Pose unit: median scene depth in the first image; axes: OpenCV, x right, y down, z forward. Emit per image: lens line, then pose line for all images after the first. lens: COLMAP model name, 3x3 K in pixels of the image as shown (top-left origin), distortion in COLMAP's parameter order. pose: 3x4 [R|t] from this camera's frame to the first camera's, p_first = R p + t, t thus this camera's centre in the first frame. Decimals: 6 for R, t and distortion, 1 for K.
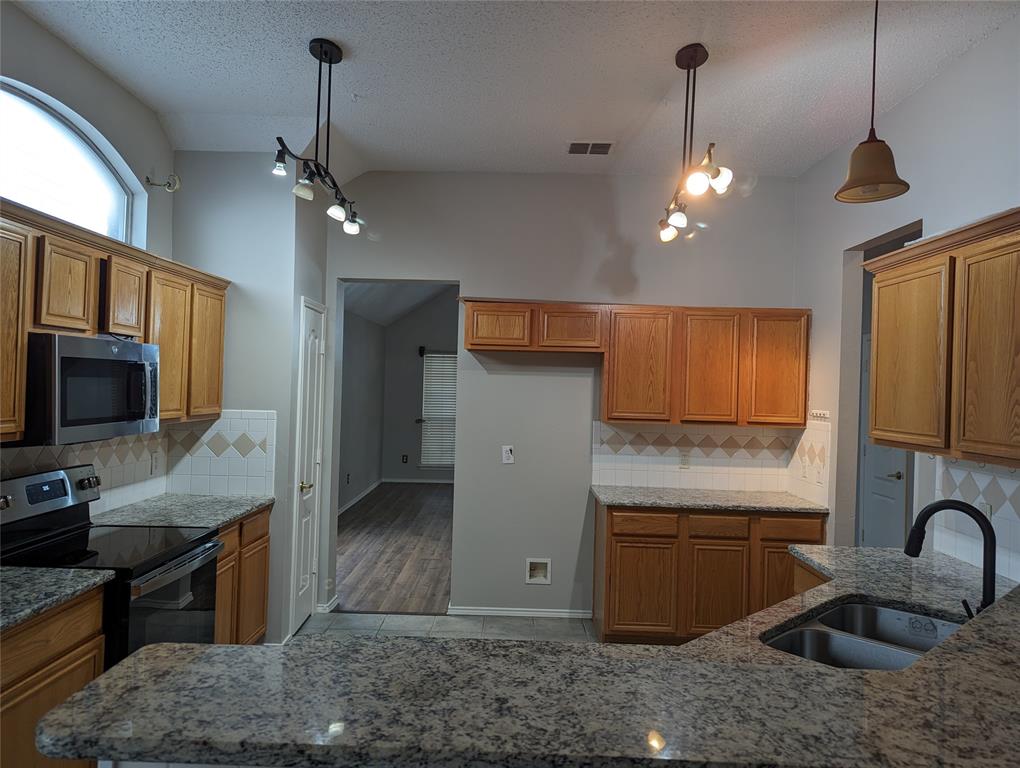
lens RADIAL K [[723.4, 0, 506.1], [0, 723.4, 380.8], [0, 0, 1]] dist [0.036549, -0.026403]
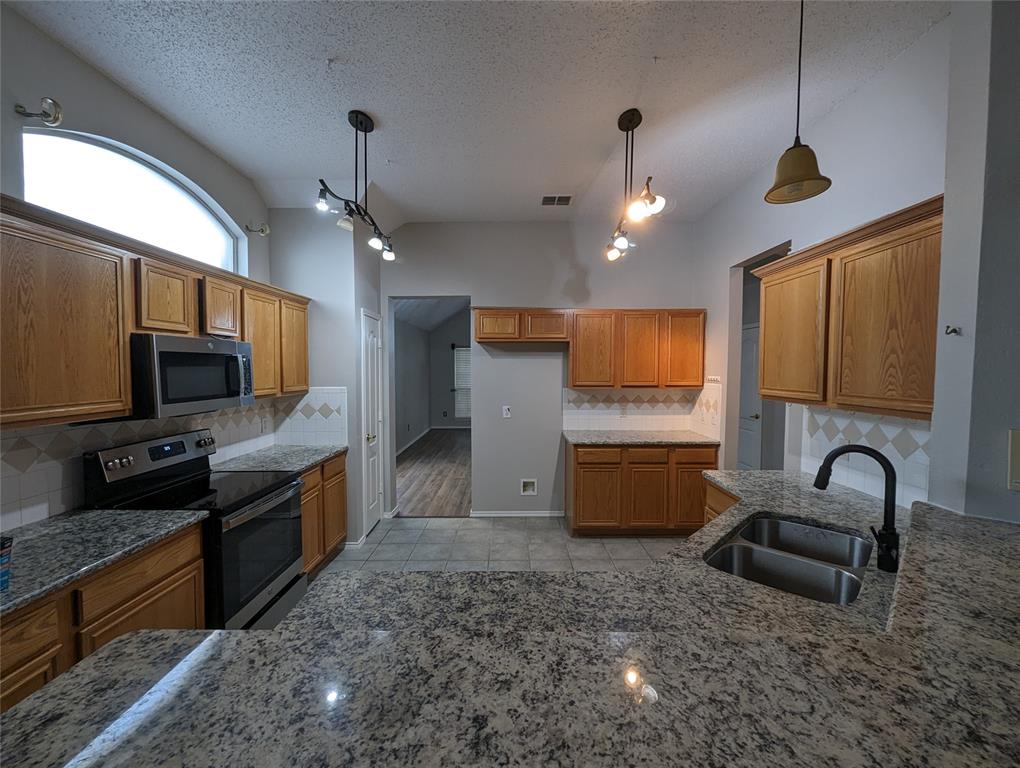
lens RADIAL K [[426.1, 0, 513.6], [0, 426.1, 383.0], [0, 0, 1]] dist [-0.001971, 0.000064]
pose [[0.999553, -0.027909, 0.010755, 0.014921], [0.027412, 0.998662, 0.043853, 0.006771], [-0.011965, -0.043538, 0.998980, 0.194410]]
